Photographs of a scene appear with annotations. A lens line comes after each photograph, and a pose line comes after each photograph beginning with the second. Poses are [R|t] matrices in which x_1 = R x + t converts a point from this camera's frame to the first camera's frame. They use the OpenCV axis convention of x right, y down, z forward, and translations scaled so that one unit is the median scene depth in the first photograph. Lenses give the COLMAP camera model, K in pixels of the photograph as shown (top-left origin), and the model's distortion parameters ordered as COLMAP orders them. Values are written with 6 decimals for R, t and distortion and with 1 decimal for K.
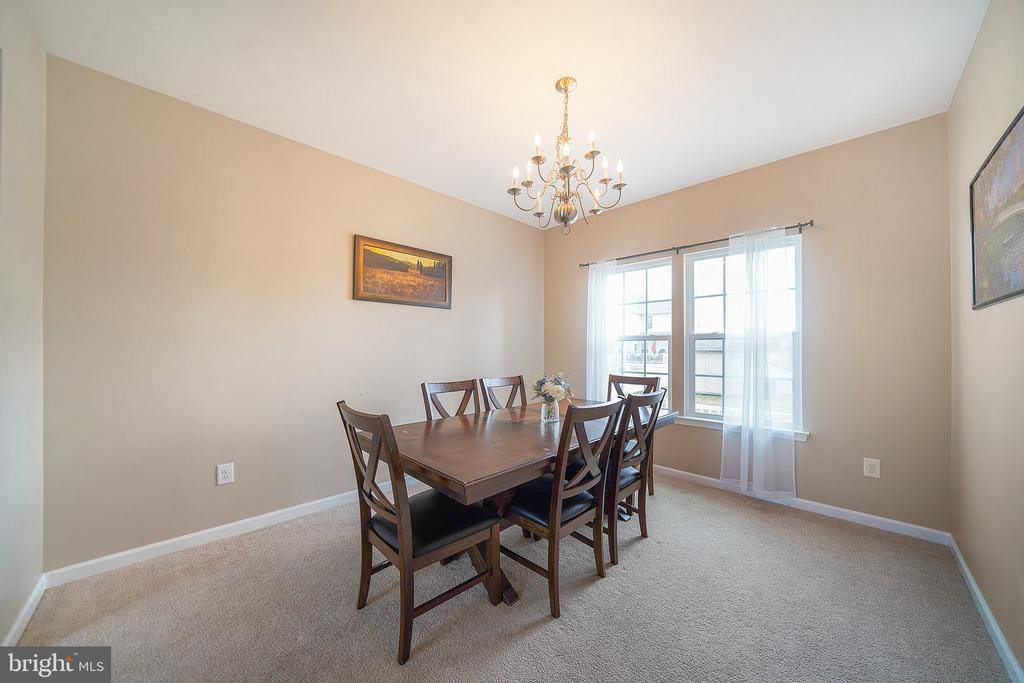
lens RADIAL K [[352.8, 0, 513.1], [0, 352.8, 343.7], [0, 0, 1]] dist [-0.021748, 0.000721]
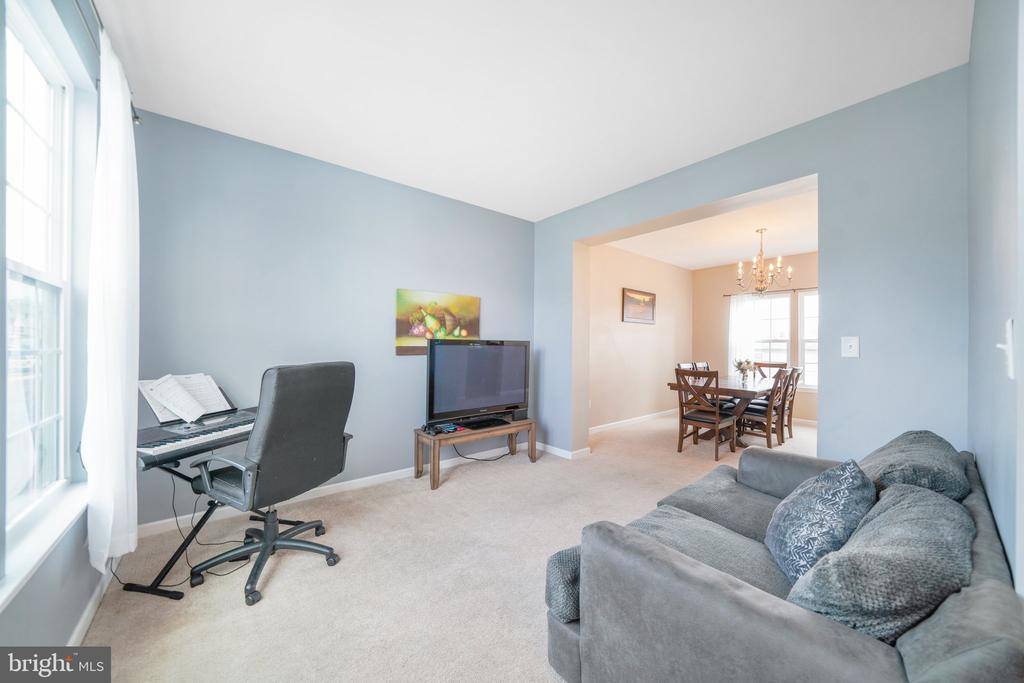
lens RADIAL K [[352.8, 0, 510.6], [0, 352.8, 340.7], [0, 0, 1]] dist [-0.021748, 0.000721]
pose [[0.993454, 0.006775, -0.114031, -0.722257], [-0.006384, 0.999972, 0.003795, -0.018300], [0.114054, -0.003042, 0.993470, -0.856193]]
